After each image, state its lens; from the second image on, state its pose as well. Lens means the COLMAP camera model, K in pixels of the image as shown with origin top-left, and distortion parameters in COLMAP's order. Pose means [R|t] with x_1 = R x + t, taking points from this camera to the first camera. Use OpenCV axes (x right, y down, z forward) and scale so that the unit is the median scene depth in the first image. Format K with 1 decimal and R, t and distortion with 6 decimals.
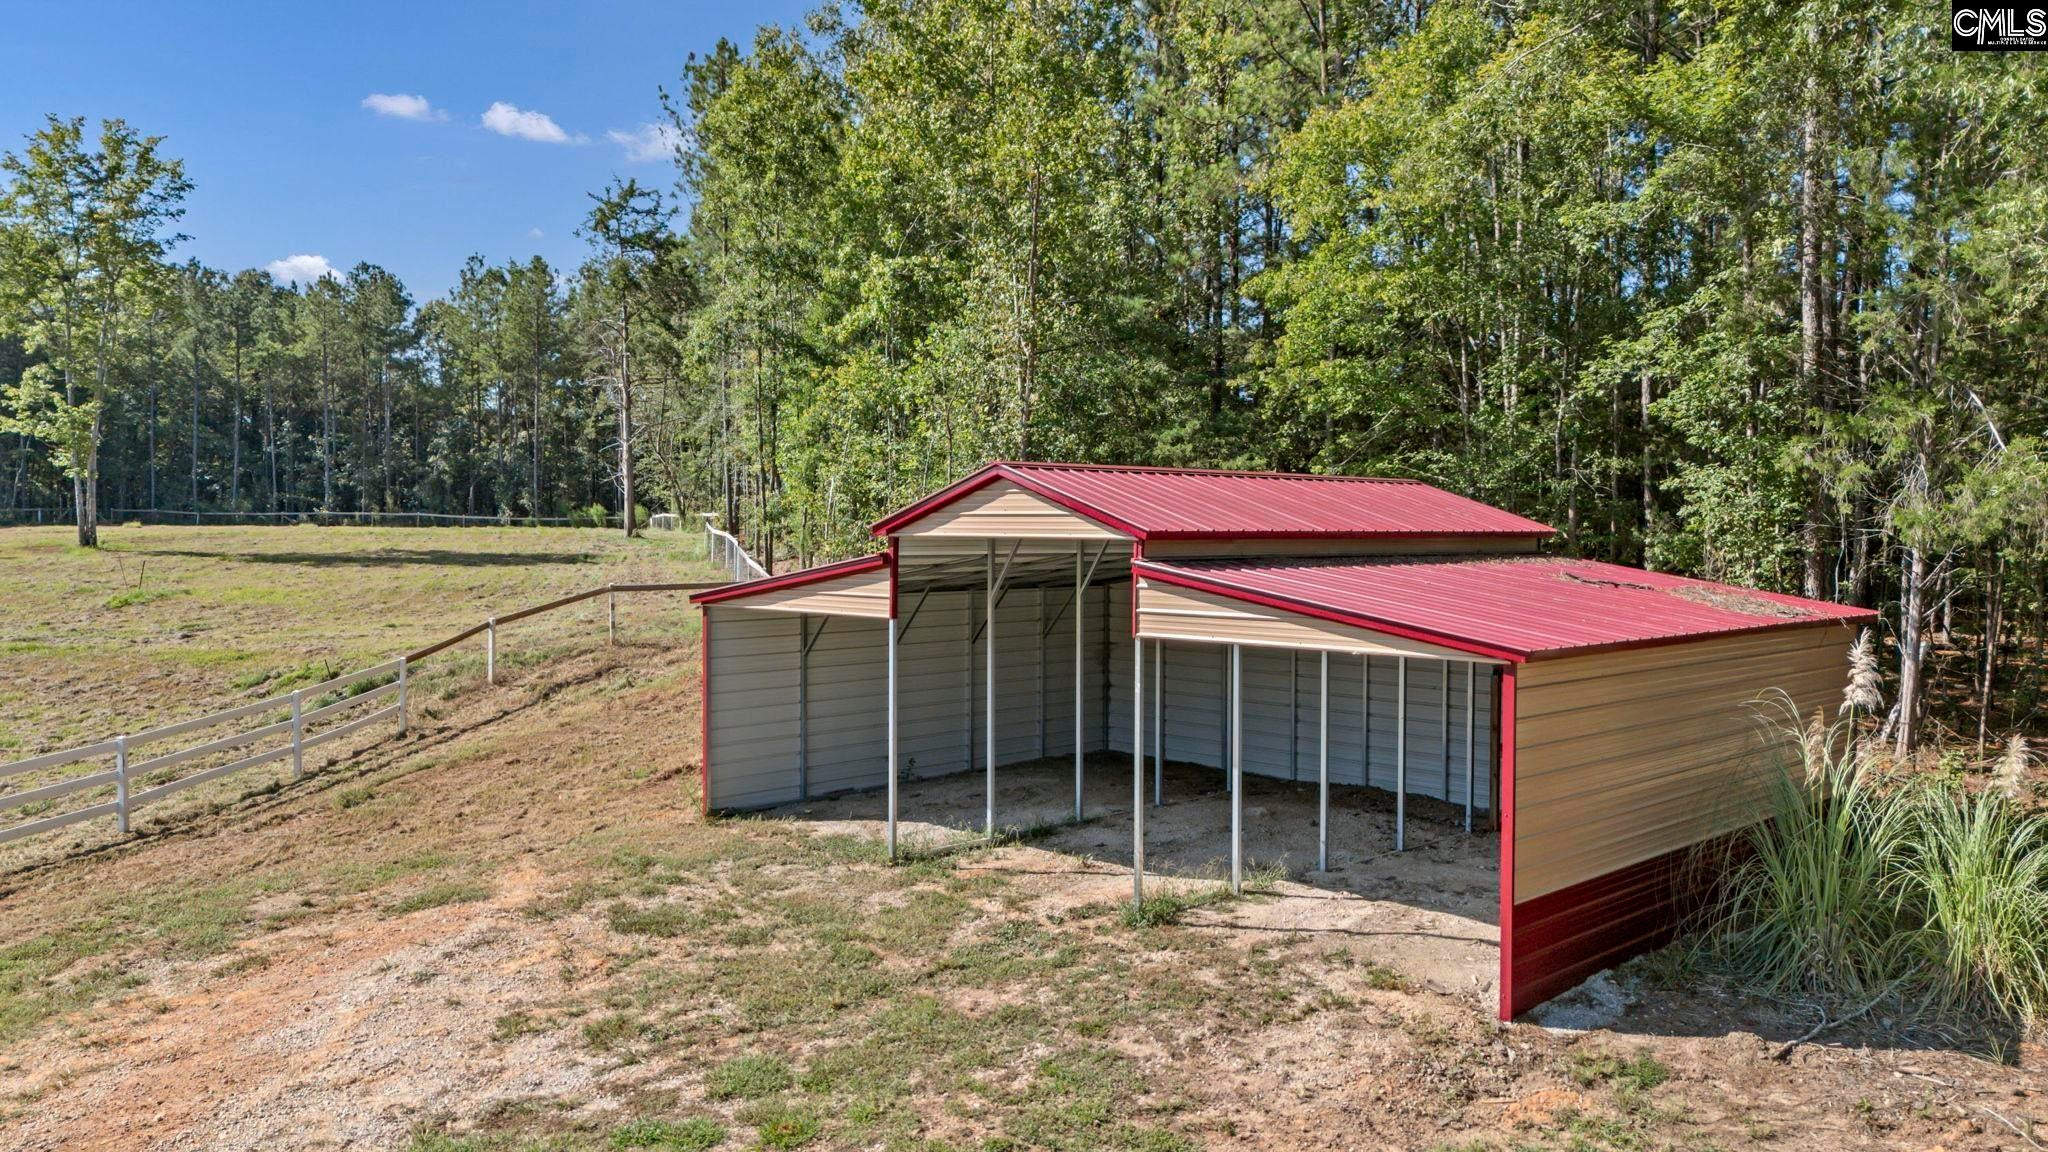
lens RADIAL K [[1477.2, 0, 1013.8], [0, 1477.2, 579.8], [0, 0, 1]] dist [0.038755, -0.005384]
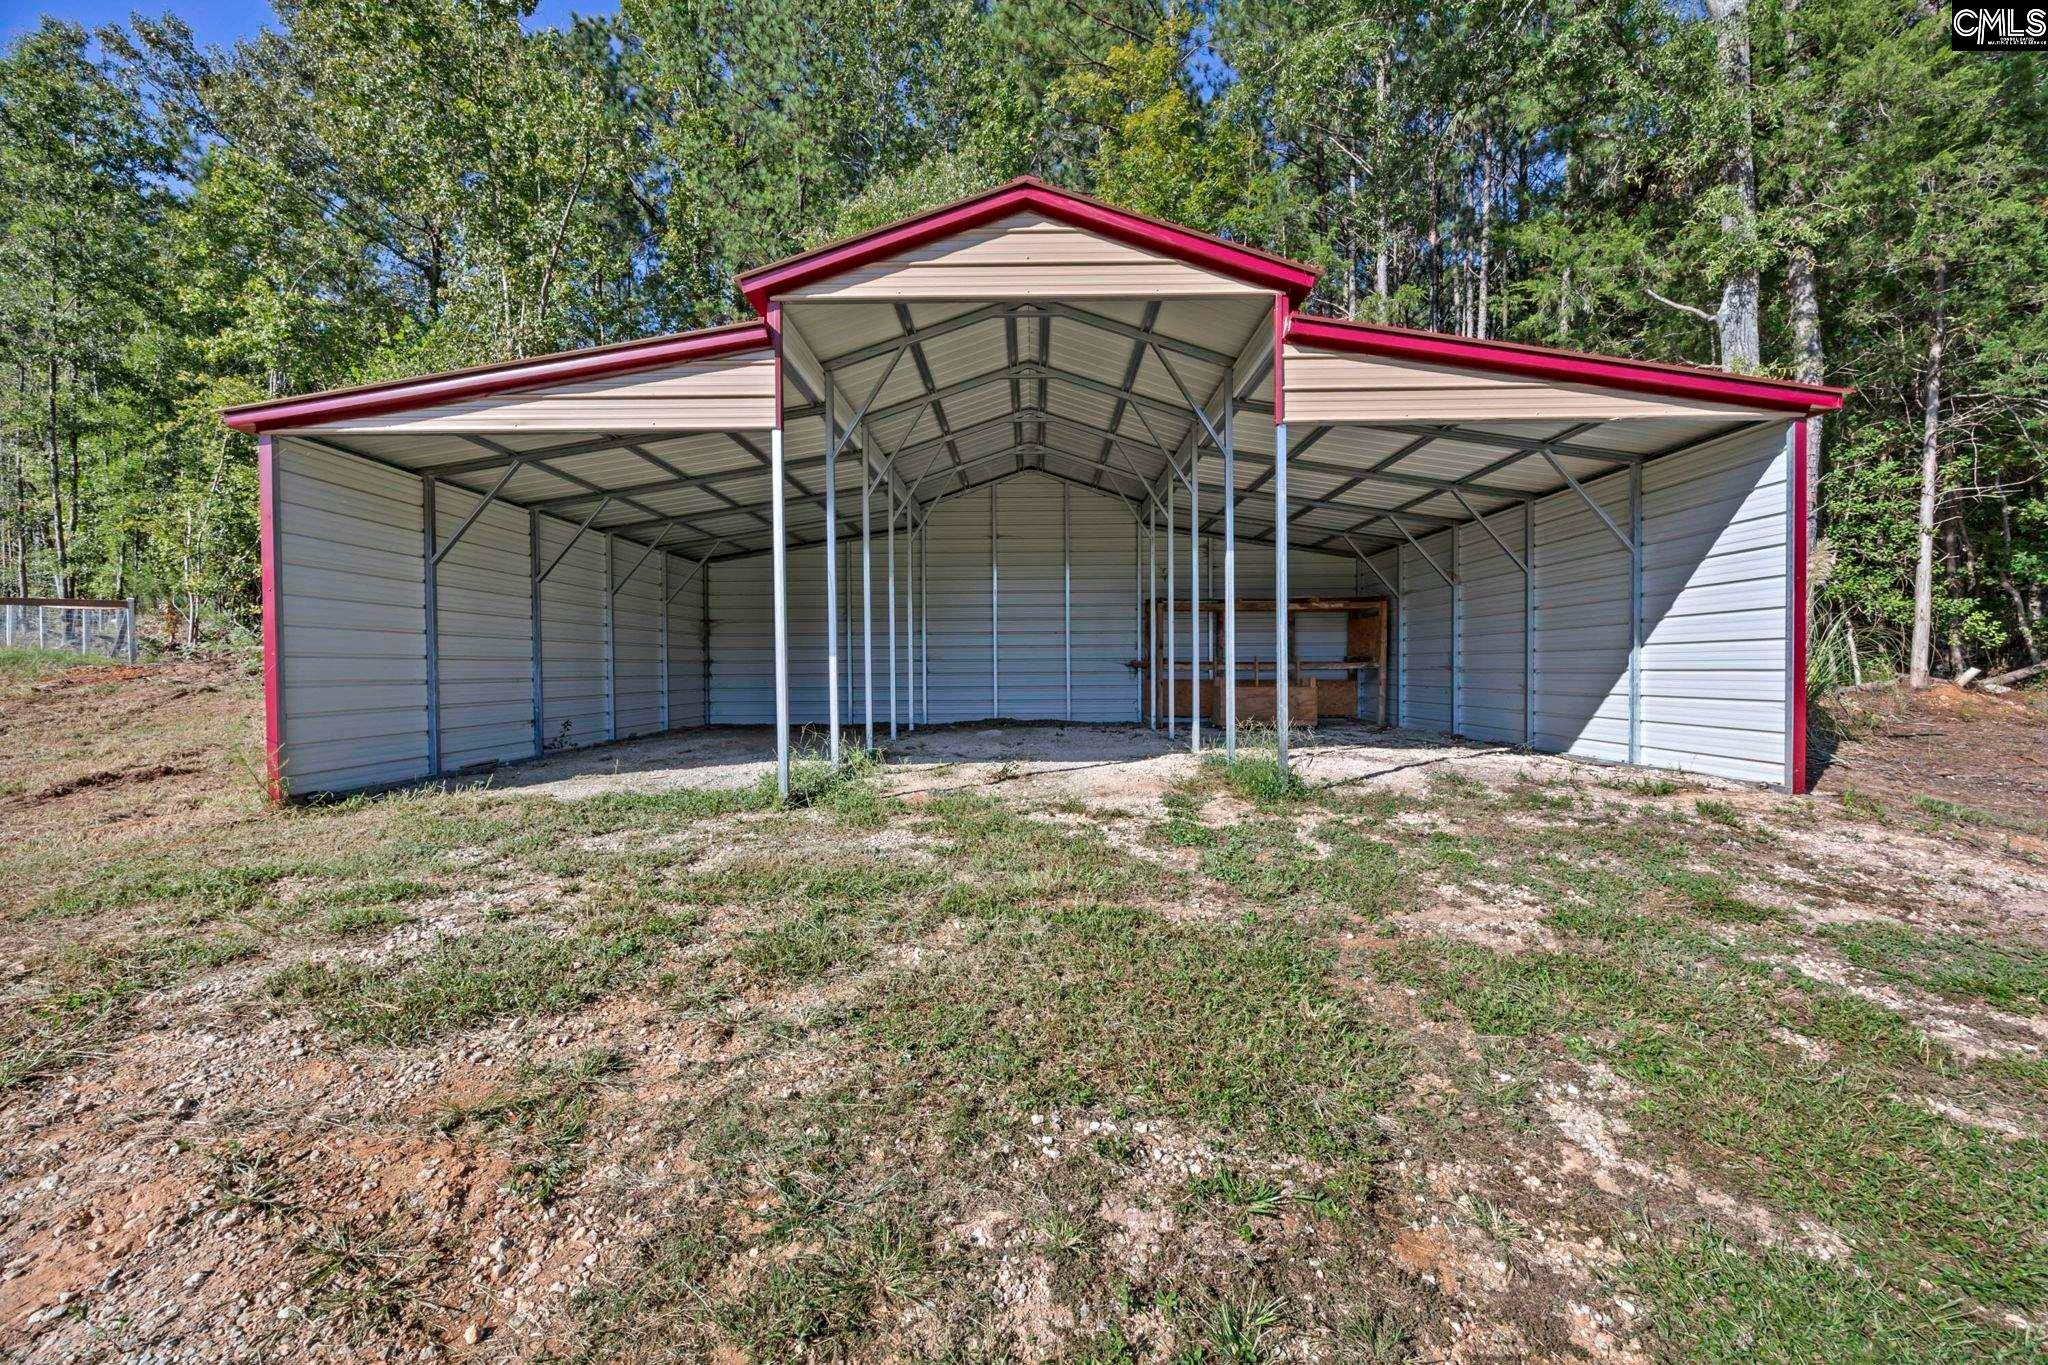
lens RADIAL K [[780.2, 0, 1003.1], [0, 780.2, 676.8], [0, 0, 1]] dist [-0.009930, -0.000072]
pose [[0.706787, -0.020766, 0.707122, -0.071892], [0.033454, 0.999432, -0.004089, 0.039098], [-0.706635, 0.026546, 0.707080, 0.190787]]
